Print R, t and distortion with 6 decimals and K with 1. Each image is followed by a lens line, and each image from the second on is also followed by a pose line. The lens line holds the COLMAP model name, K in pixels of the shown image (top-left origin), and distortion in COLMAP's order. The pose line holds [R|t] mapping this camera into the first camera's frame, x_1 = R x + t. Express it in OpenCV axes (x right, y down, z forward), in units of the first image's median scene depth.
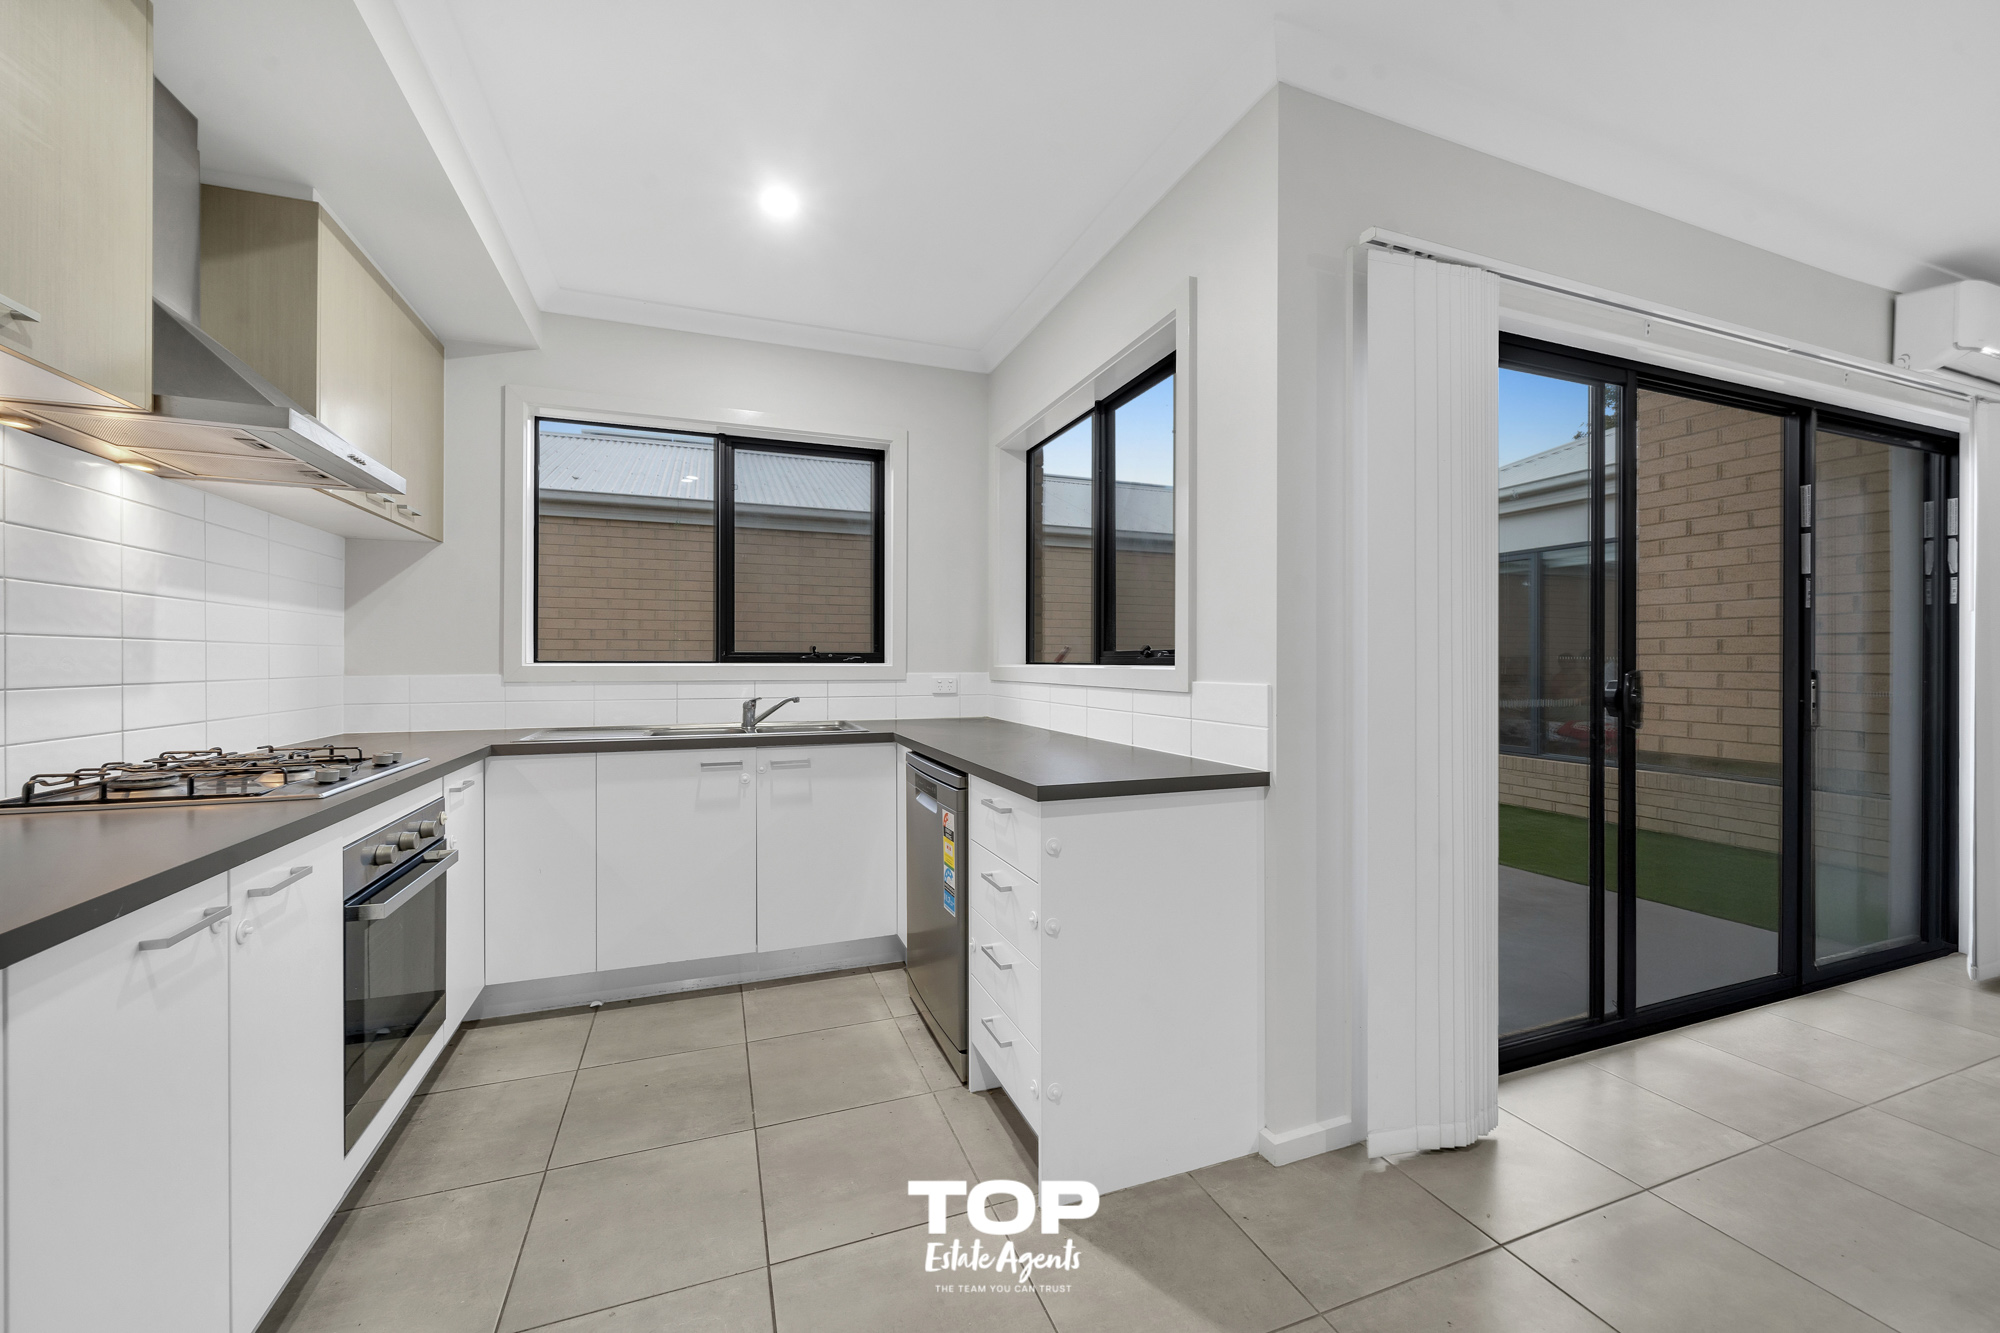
lens RADIAL K [[686.2, 0, 1000.0], [0, 686.2, 666.5], [0, 0, 1]] dist [-0.006242, 0.000229]
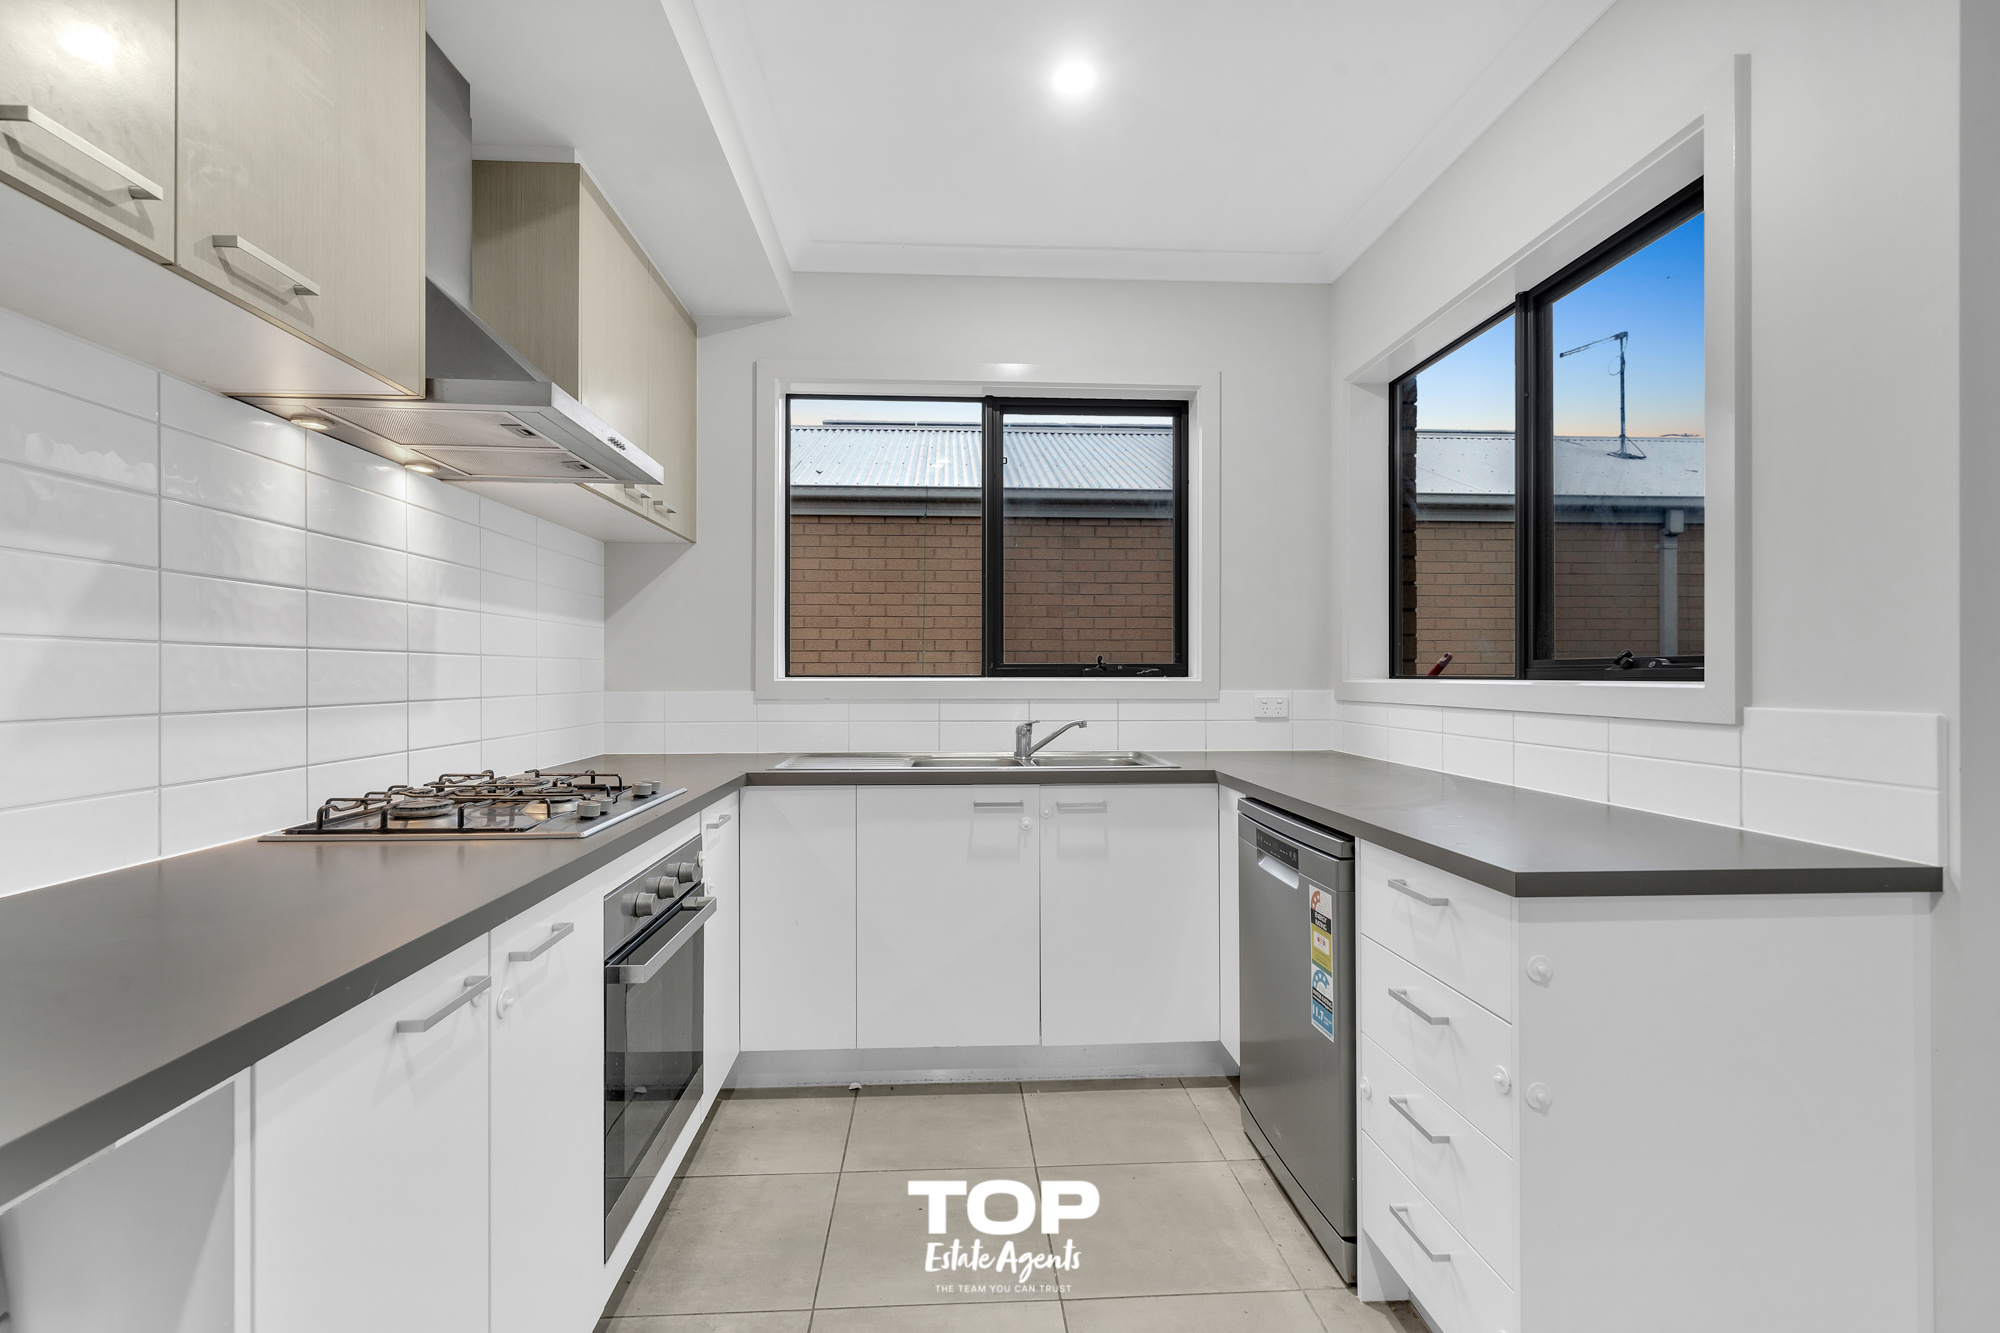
lens RADIAL K [[719.3, 0, 1004.4], [0, 719.3, 680.5], [0, 0, 1]] dist [-0.003144, -0.000223]
pose [[0.967639, 0.000165, -0.252338, -0.207378], [-0.000002, 1.000000, 0.000644, -0.002665], [0.252338, -0.000623, 0.967639, 0.211506]]
